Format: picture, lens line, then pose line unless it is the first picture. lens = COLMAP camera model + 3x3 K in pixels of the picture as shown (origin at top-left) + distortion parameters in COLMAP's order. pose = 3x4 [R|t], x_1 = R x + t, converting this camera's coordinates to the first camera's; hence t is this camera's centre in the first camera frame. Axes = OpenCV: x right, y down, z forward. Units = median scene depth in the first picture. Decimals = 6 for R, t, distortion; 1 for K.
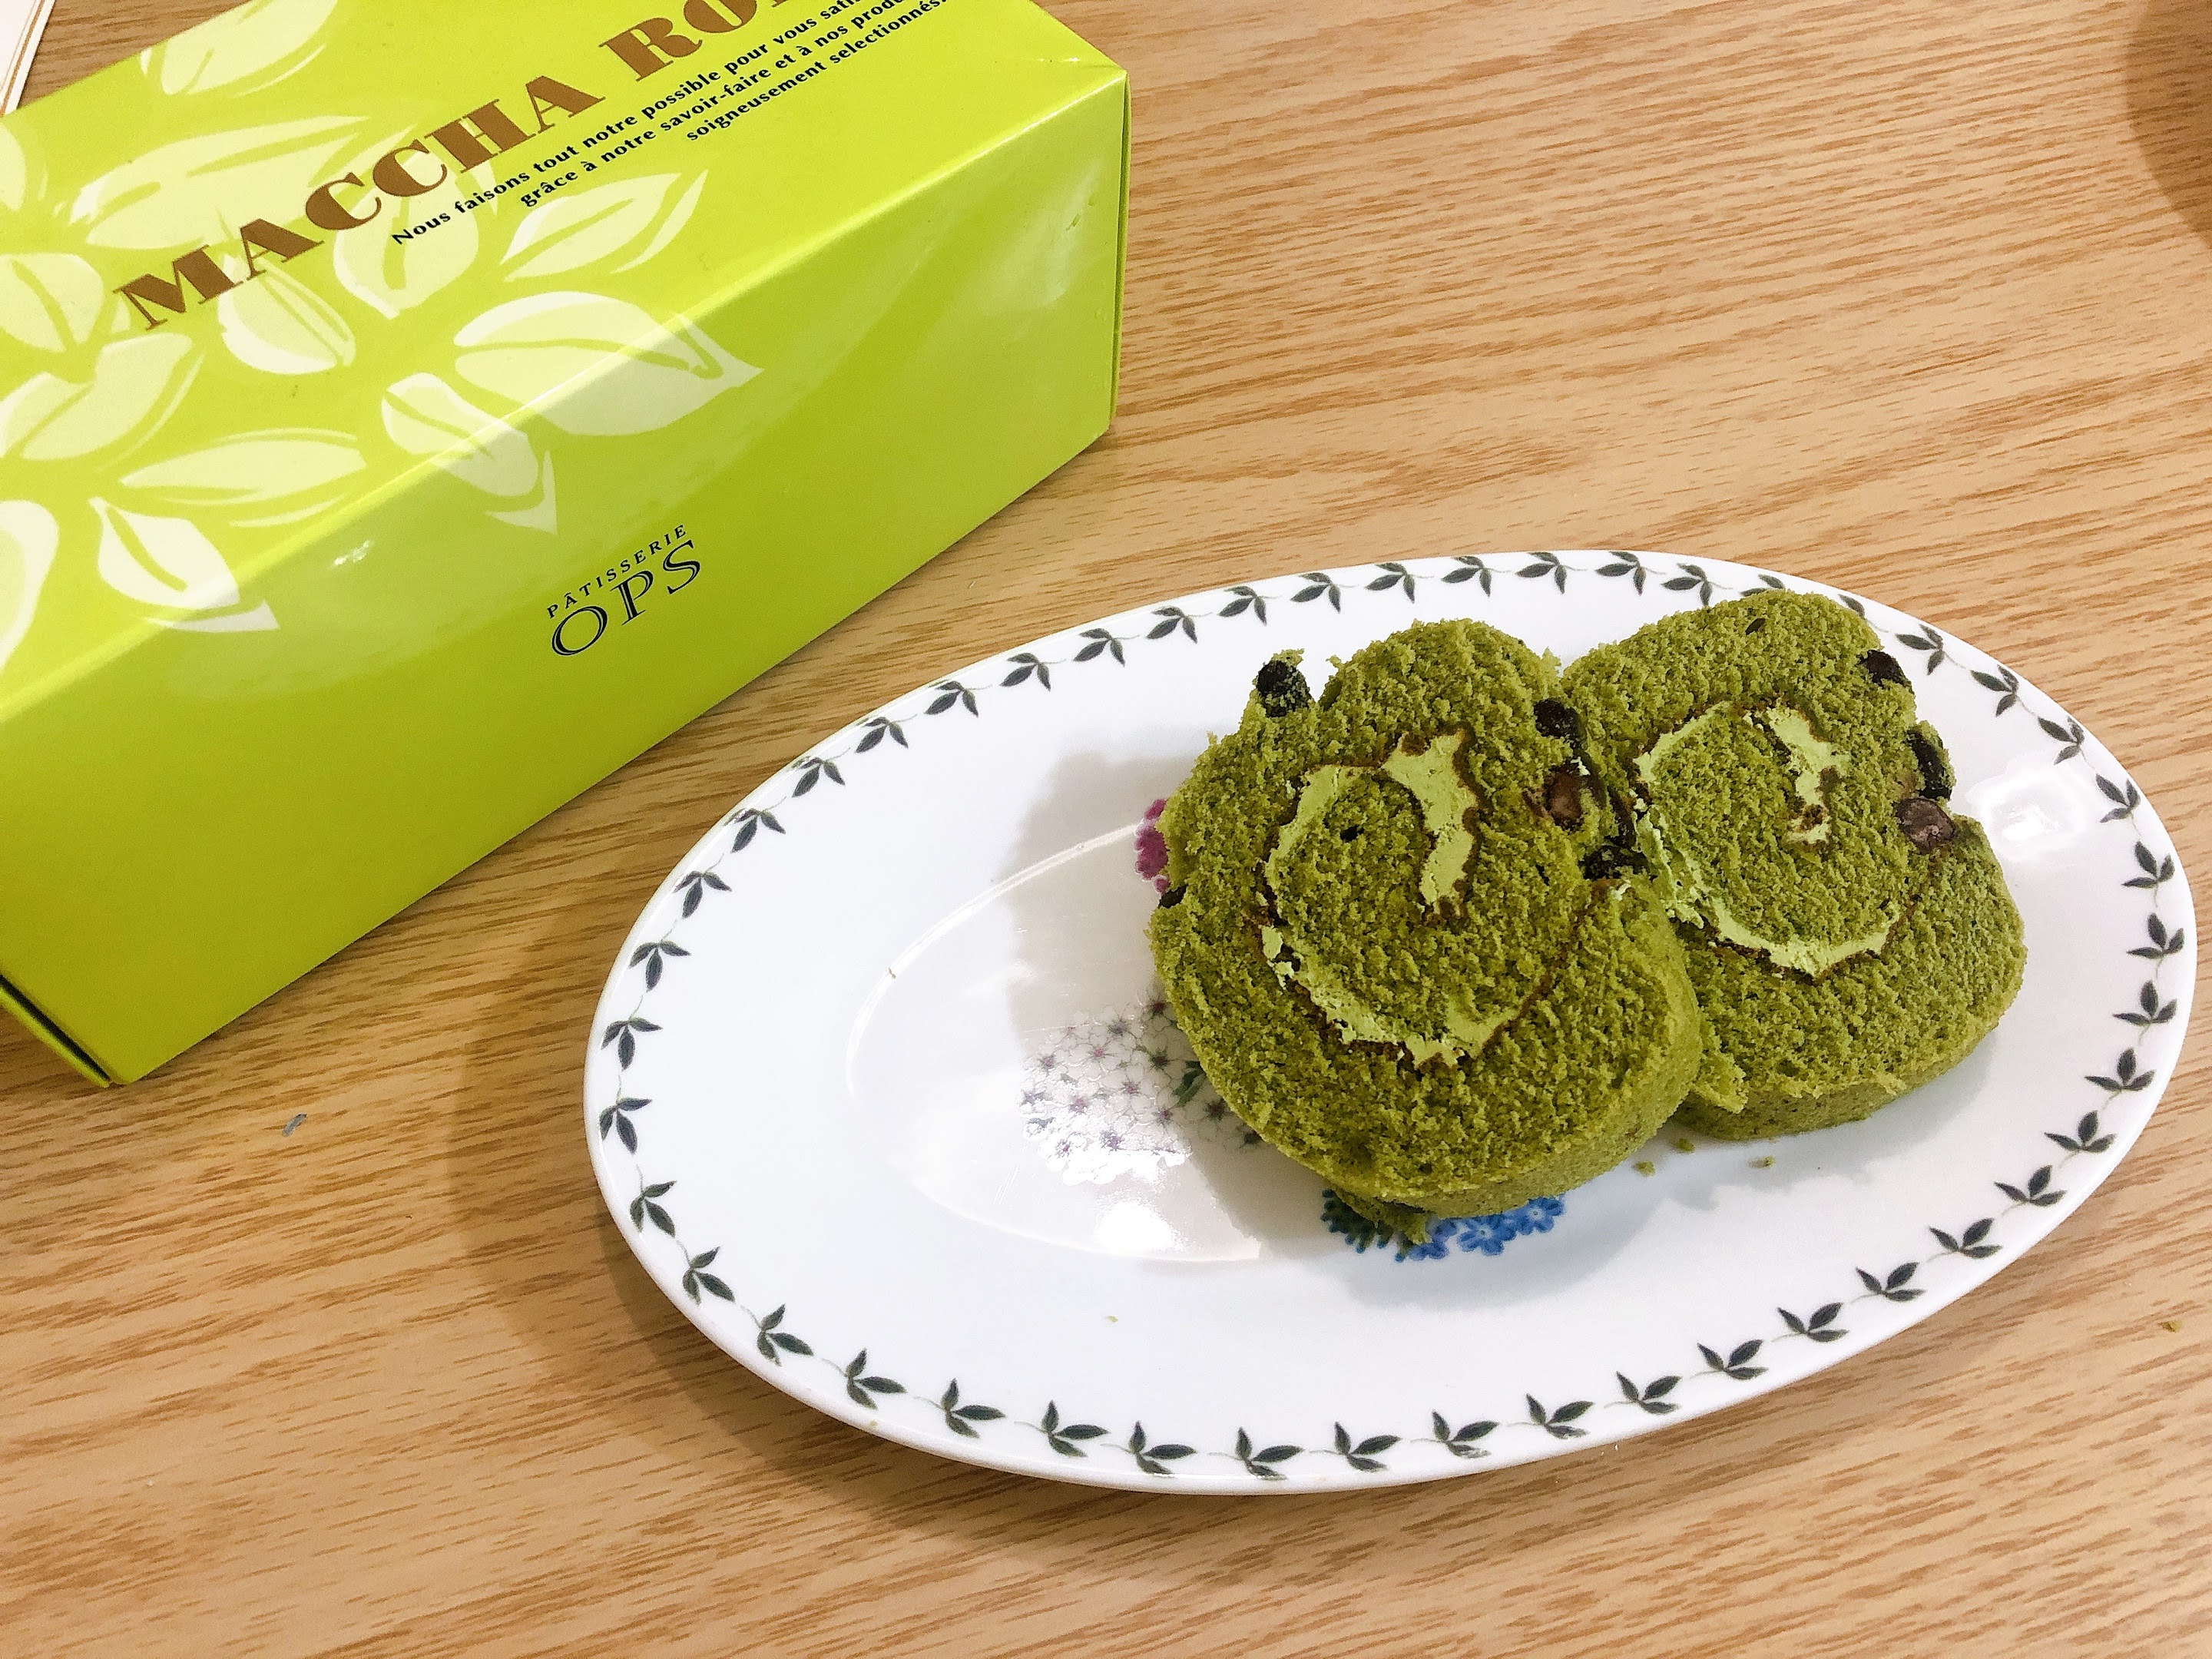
lens RADIAL K [[1808.9, 0, 1117.4], [0, 1808.9, 824.4], [0, 0, 1]] dist [0.023967, -0.028400]
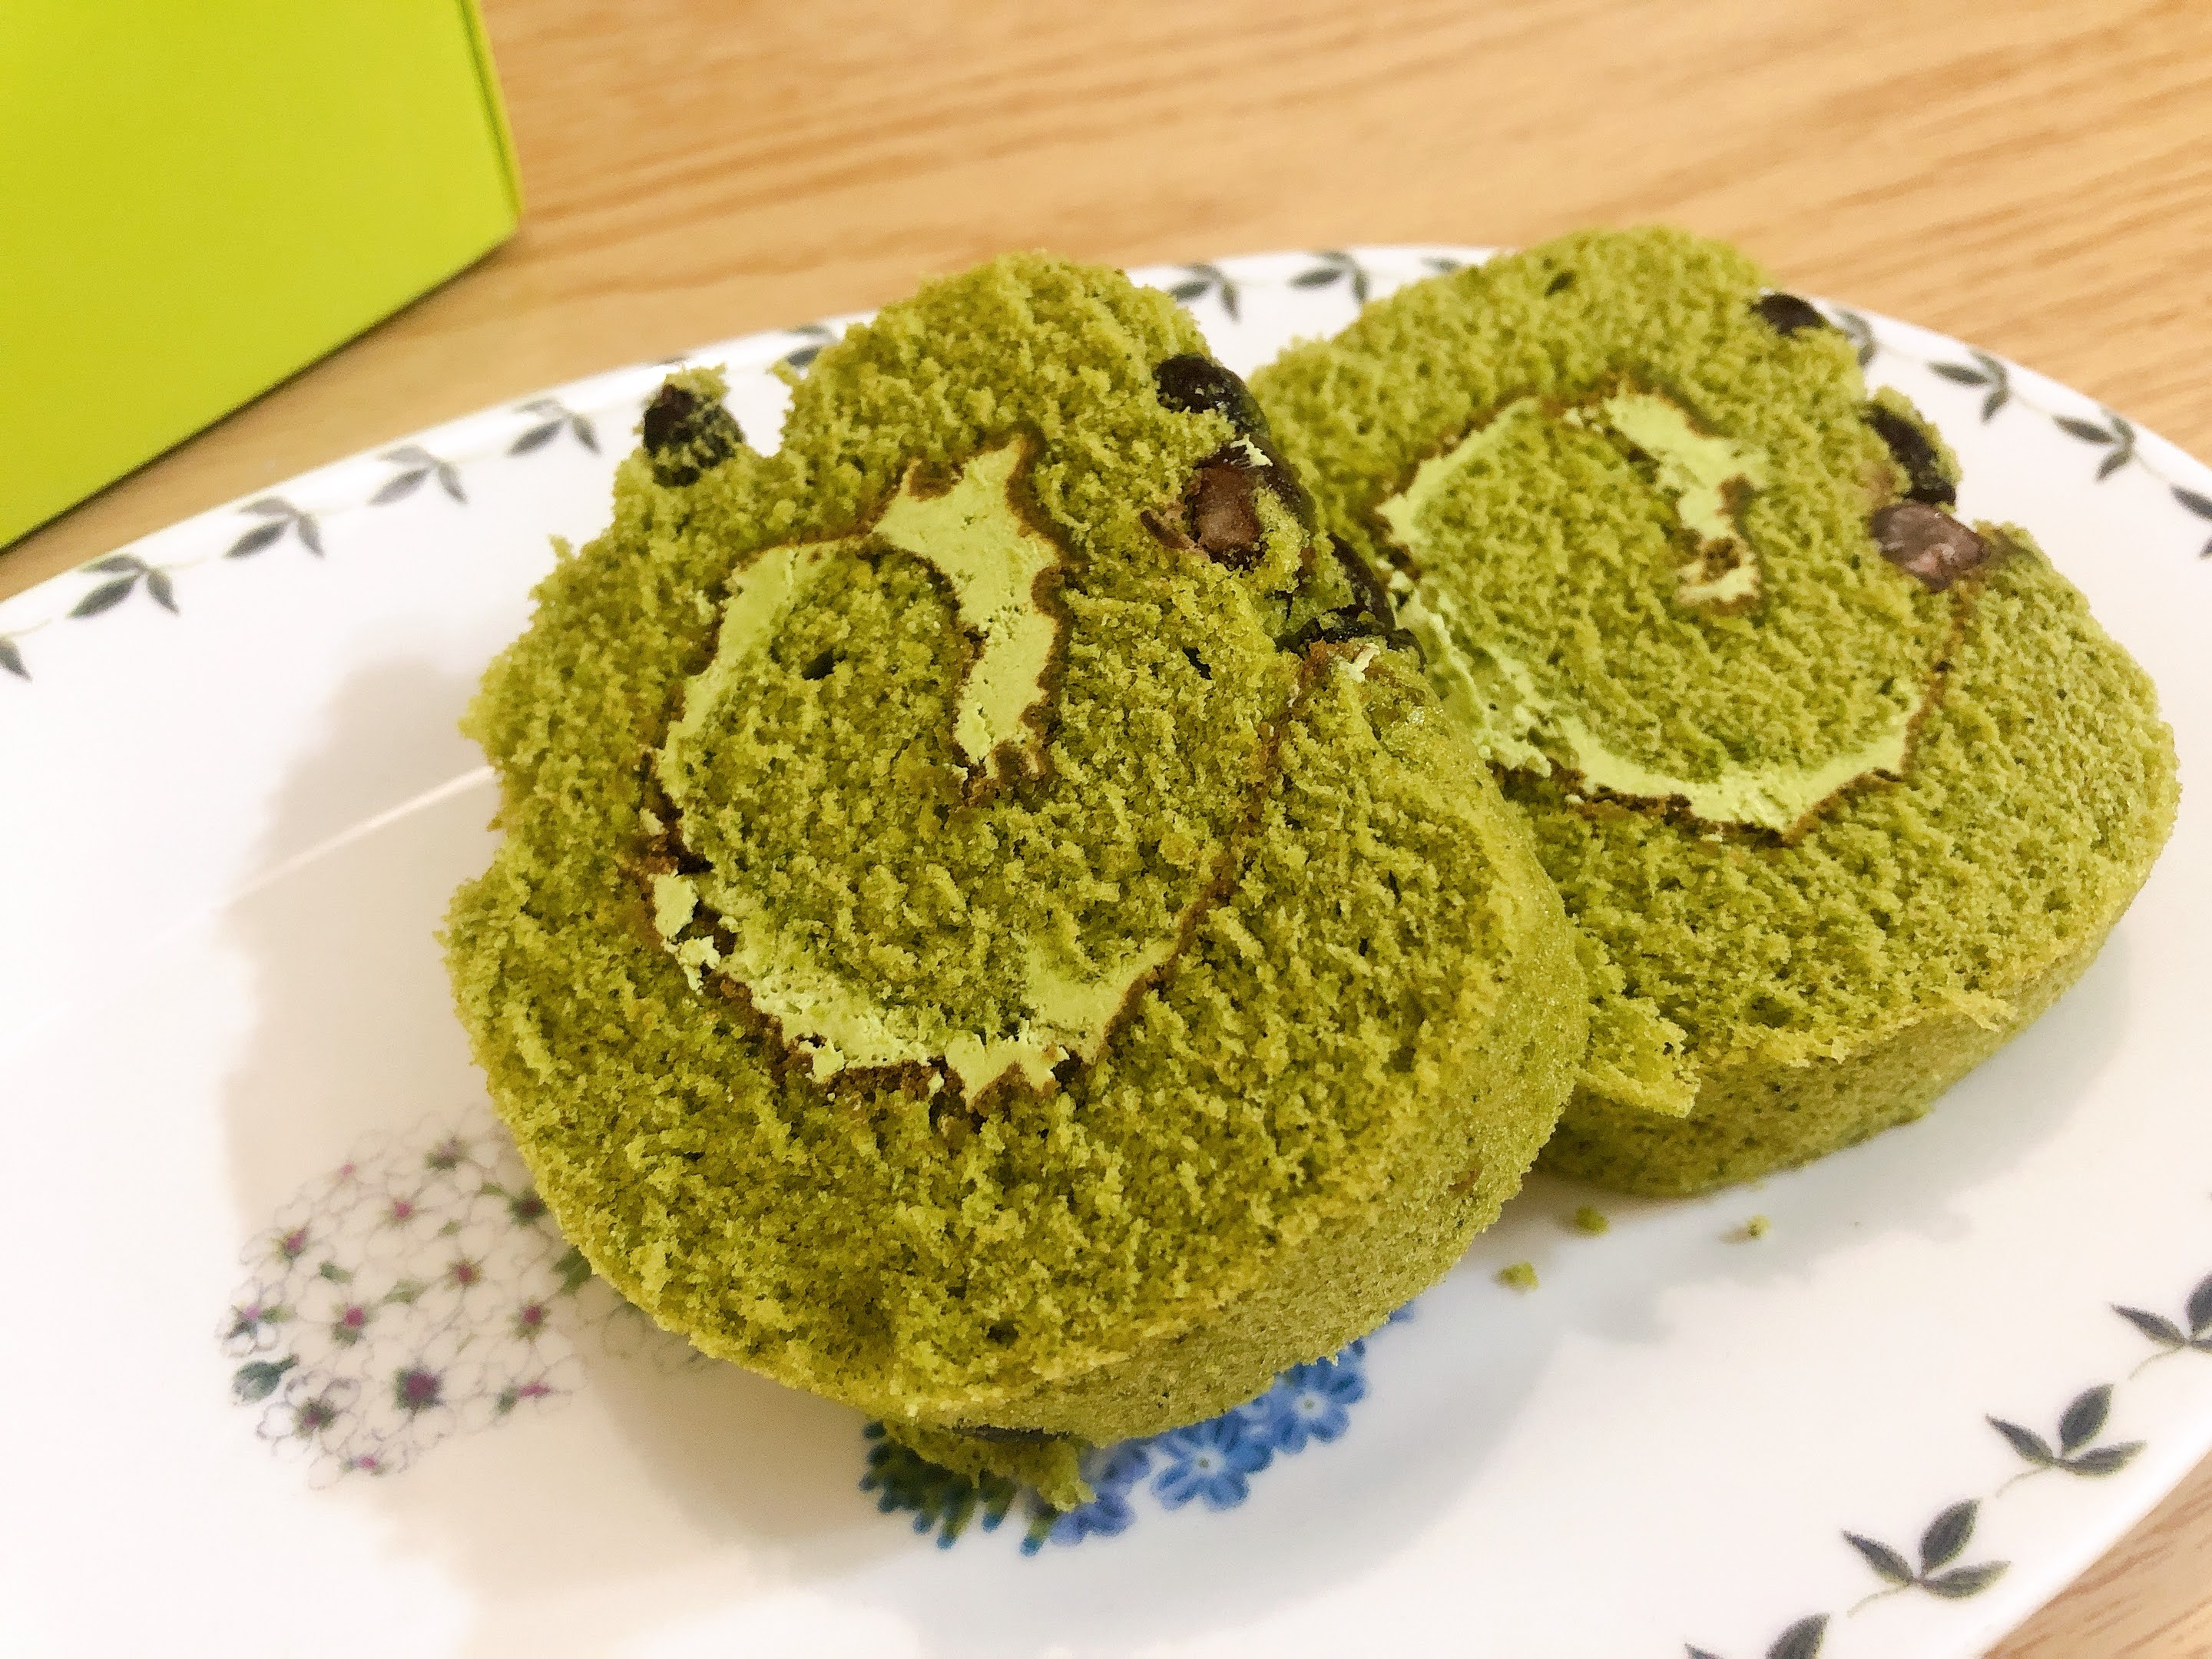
lens RADIAL K [[1808.9, 0, 1134.1], [0, 1808.9, 847.7], [0, 0, 1]] dist [0.023967, -0.028400]
pose [[0.988229, -0.123915, 0.089717, 0.161270], [0.134081, 0.983929, -0.117922, 0.120926], [-0.073662, 0.128563, 0.988962, 0.515397]]
